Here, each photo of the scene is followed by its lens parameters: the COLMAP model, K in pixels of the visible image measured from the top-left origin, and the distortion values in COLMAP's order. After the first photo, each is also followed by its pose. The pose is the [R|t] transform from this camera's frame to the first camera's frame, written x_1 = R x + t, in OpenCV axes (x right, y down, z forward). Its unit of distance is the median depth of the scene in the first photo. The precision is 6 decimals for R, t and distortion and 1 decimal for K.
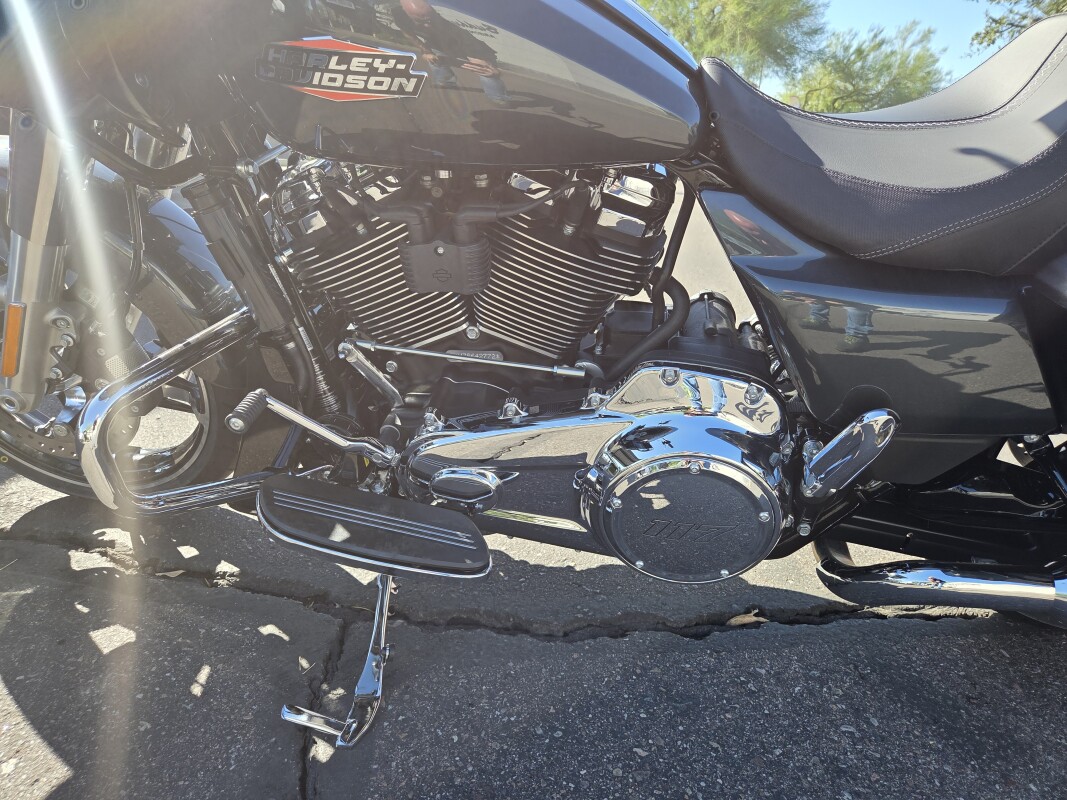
lens RADIAL K [[708.4, 0, 526.2], [0, 708.4, 413.6], [0, 0, 1]] dist [0.054404, -0.067333]
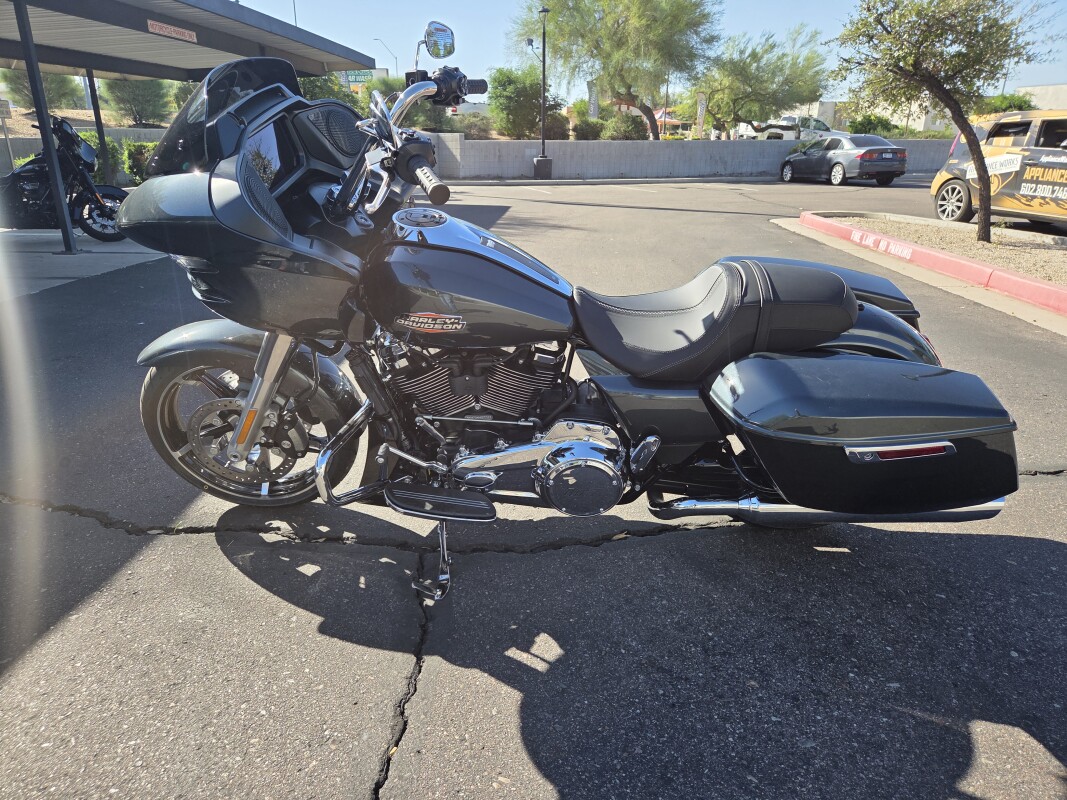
lens RADIAL K [[708.4, 0, 526.2], [0, 708.4, 413.6], [0, 0, 1]] dist [0.054404, -0.067333]
pose [[0.993838, -0.071285, 0.084883, -0.113674], [0.070476, 0.997435, 0.012489, -0.112066], [-0.085555, -0.006430, 0.996313, -1.101584]]
